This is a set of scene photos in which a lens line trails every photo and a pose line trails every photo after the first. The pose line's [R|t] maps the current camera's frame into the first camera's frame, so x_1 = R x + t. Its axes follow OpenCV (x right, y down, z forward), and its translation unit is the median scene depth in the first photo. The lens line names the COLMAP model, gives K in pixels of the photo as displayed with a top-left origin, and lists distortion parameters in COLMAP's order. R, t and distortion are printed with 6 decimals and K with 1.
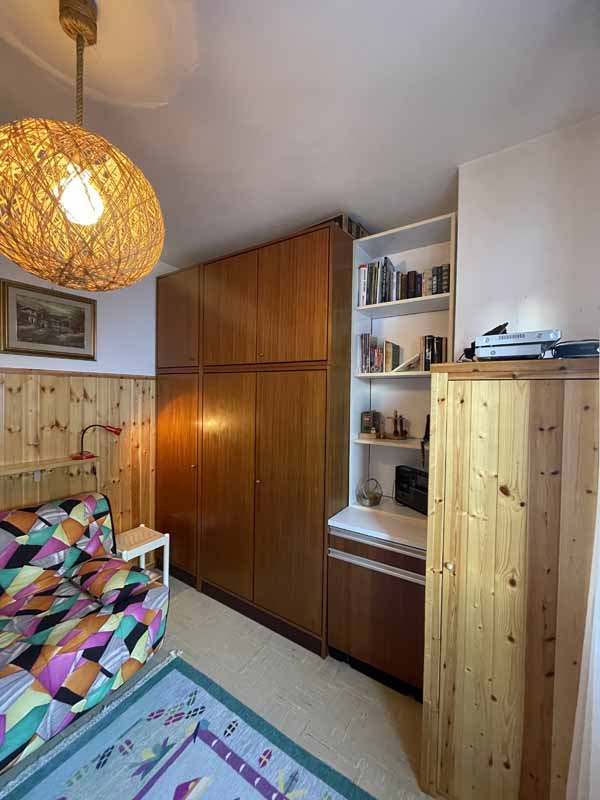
lens RADIAL K [[321.1, 0, 300.6], [0, 321.1, 398.3], [0, 0, 1]] dist [-0.002565, -0.000714]
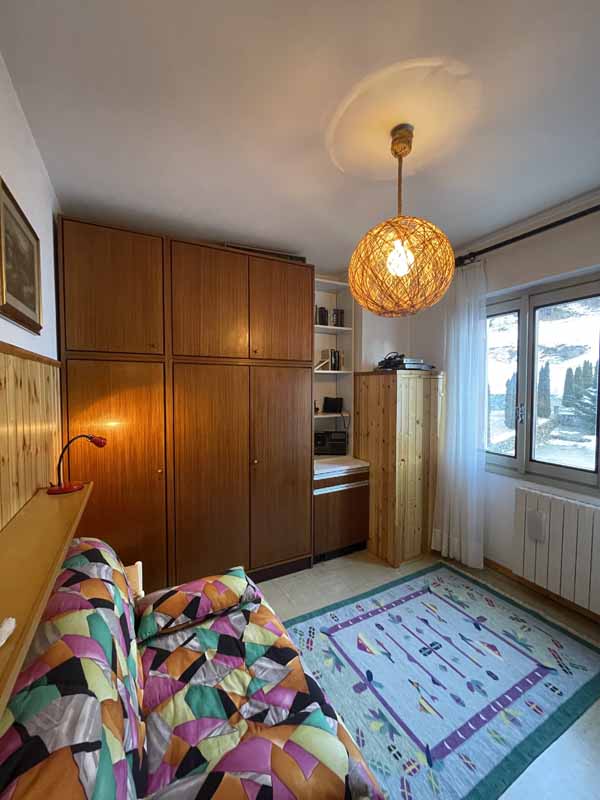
lens RADIAL K [[321.1, 0, 302.0], [0, 321.1, 400.2], [0, 0, 1]] dist [-0.002565, -0.000714]
pose [[0.484044, -0.048567, 0.873695, -1.216754], [0.022072, 0.998819, 0.043294, -0.008281], [-0.874765, -0.001673, 0.484544, 0.349141]]
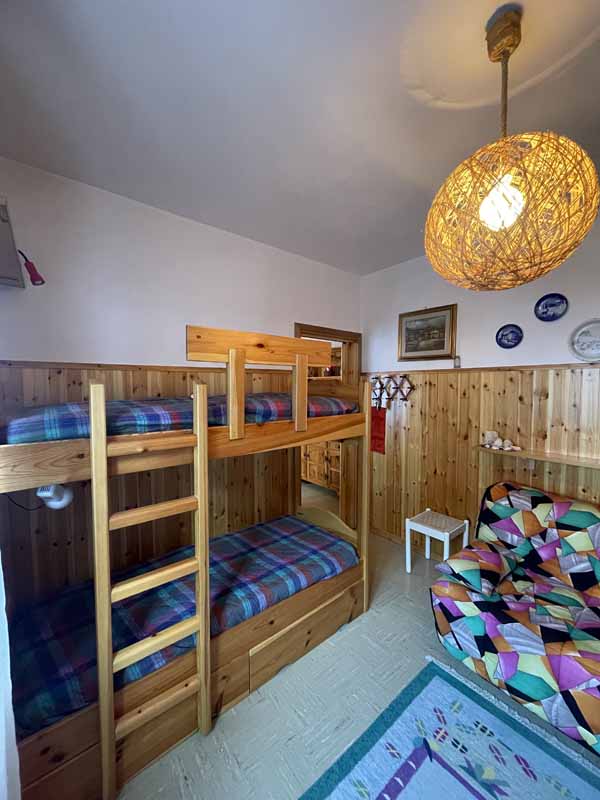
lens RADIAL K [[321.1, 0, 300.9], [0, 321.1, 401.4], [0, 0, 1]] dist [-0.002565, -0.000714]
pose [[-0.317806, 0.028639, -0.947723, 0.297246], [-0.014937, 0.999268, 0.035206, 0.004852], [0.948038, 0.025345, -0.317146, 0.382670]]
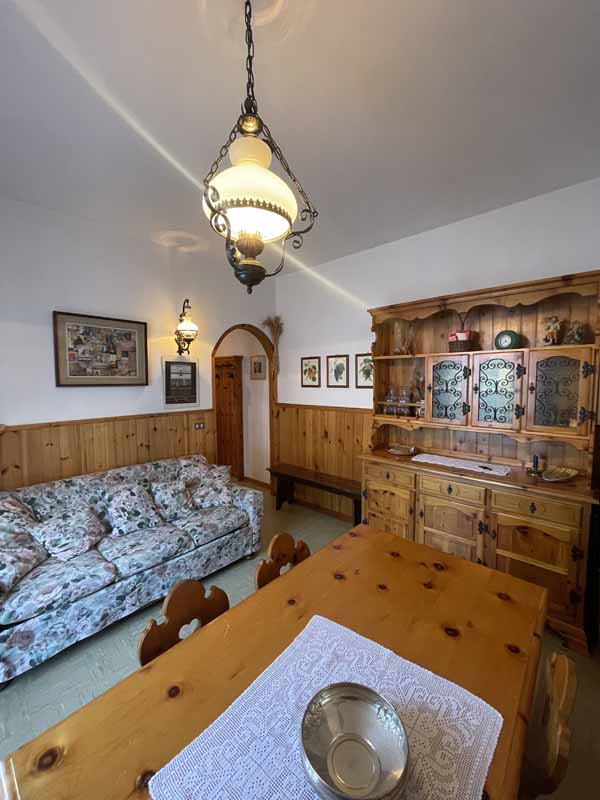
lens RADIAL K [[321.1, 0, 304.0], [0, 321.1, 400.8], [0, 0, 1]] dist [-0.002565, -0.000714]
pose [[-0.158665, 0.056439, -0.985718, -0.887060], [-0.004561, 0.998312, 0.057894, 0.012635], [0.987322, 0.013681, -0.158139, -0.659374]]
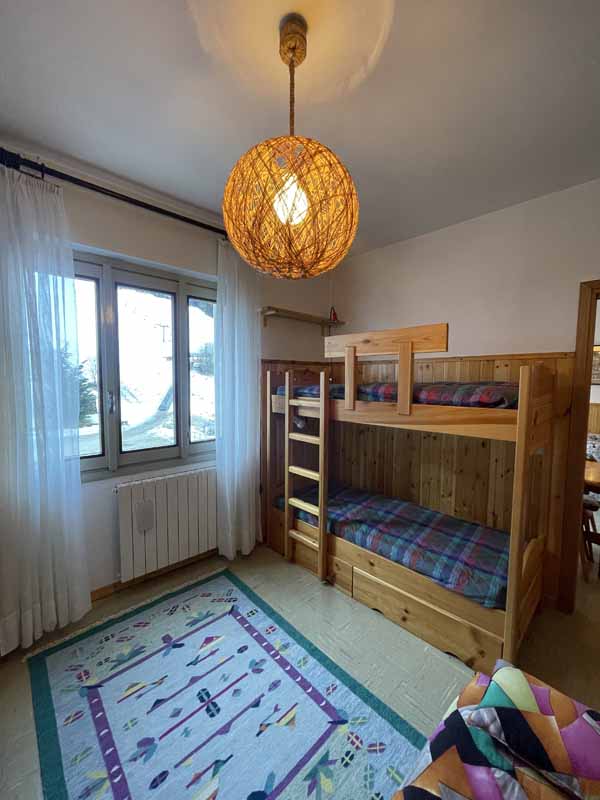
lens RADIAL K [[321.1, 0, 298.6], [0, 321.1, 396.8], [0, 0, 1]] dist [-0.002565, -0.000714]
pose [[-0.967909, -0.040138, 0.248073, -0.548673], [-0.022144, 0.996945, 0.074906, 0.000461], [-0.250322, 0.067009, -0.965841, 1.164503]]
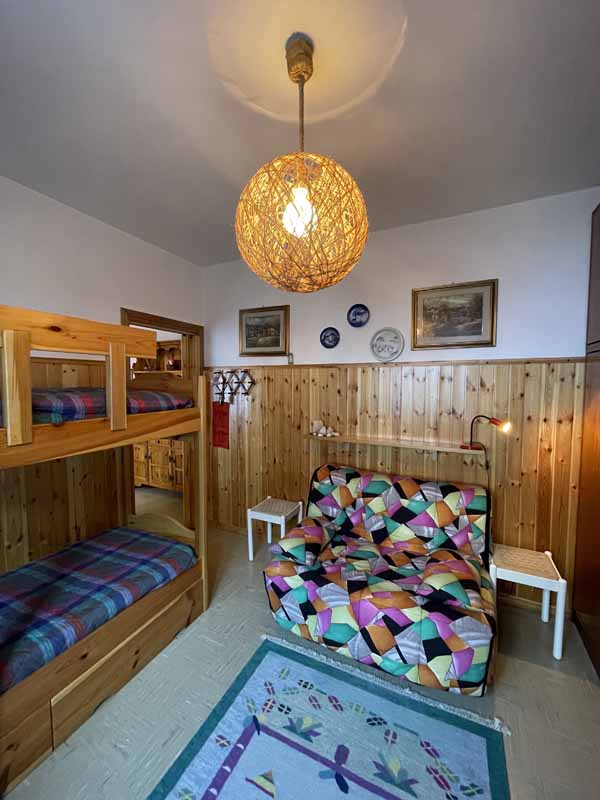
lens RADIAL K [[321.1, 0, 300.6], [0, 321.1, 401.2], [0, 0, 1]] dist [-0.002565, -0.000714]
pose [[0.110981, 0.041708, -0.992947, 0.278538], [-0.011707, 0.999105, 0.040658, 0.011714], [0.993754, 0.007112, 0.111370, 0.462106]]
